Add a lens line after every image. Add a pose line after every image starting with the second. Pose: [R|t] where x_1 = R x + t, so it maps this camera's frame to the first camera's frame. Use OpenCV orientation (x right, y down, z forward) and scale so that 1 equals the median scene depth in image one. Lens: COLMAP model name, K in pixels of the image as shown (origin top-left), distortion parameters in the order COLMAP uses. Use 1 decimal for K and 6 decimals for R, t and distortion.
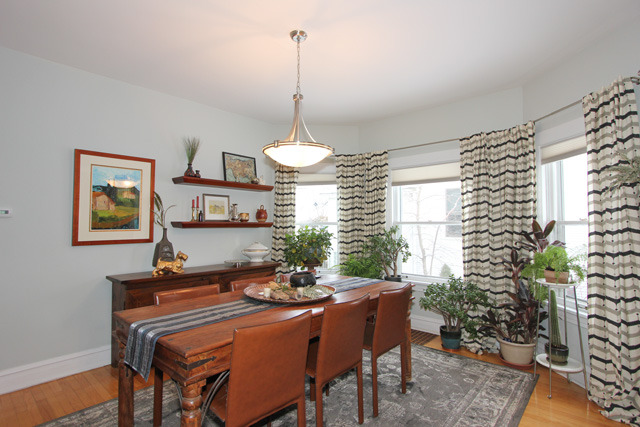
lens RADIAL K [[327.7, 0, 320.0], [0, 327.7, 213.5], [0, 0, 1]] dist [-0.000961, -0.000615]
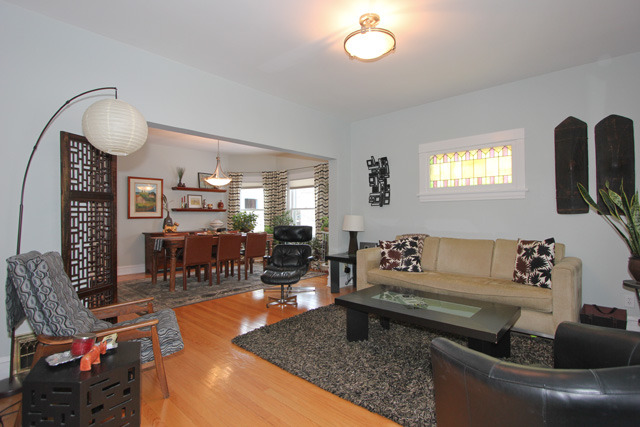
lens RADIAL K [[327.7, 0, 320.0], [0, 327.7, 213.5], [0, 0, 1]] dist [-0.000961, -0.000615]
pose [[0.999222, -0.002903, -0.039333, 0.546736], [0.003938, 0.999647, 0.026259, 0.005565], [0.039243, -0.026393, 0.998881, -0.997449]]
